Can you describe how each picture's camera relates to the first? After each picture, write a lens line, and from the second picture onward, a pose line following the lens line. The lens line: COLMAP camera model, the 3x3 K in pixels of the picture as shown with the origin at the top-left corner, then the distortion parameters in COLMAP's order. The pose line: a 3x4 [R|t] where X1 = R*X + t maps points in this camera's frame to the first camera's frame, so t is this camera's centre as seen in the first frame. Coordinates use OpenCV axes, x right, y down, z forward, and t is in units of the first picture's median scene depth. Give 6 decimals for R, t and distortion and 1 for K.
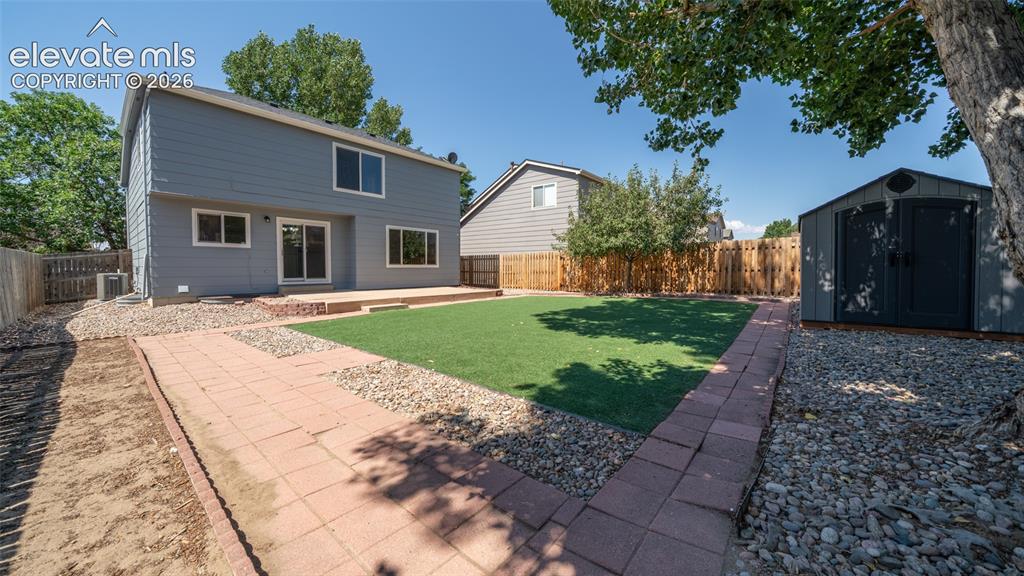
lens RADIAL K [[356.3, 0, 516.3], [0, 356.3, 278.4], [0, 0, 1]] dist [0.001319, -0.000627]
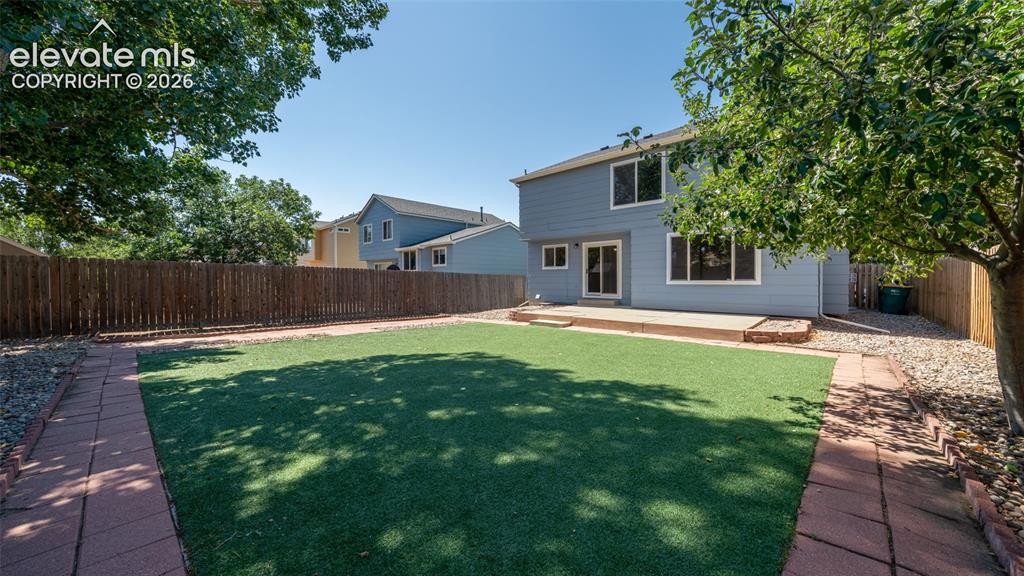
lens RADIAL K [[356.3, 0, 509.1], [0, 356.3, 282.8], [0, 0, 1]] dist [0.001319, -0.000627]
pose [[-0.044013, 0.007006, -0.999006, 0.934133], [-0.024890, 0.999657, 0.008107, -0.059645], [0.998721, 0.025222, -0.043823, 1.290821]]
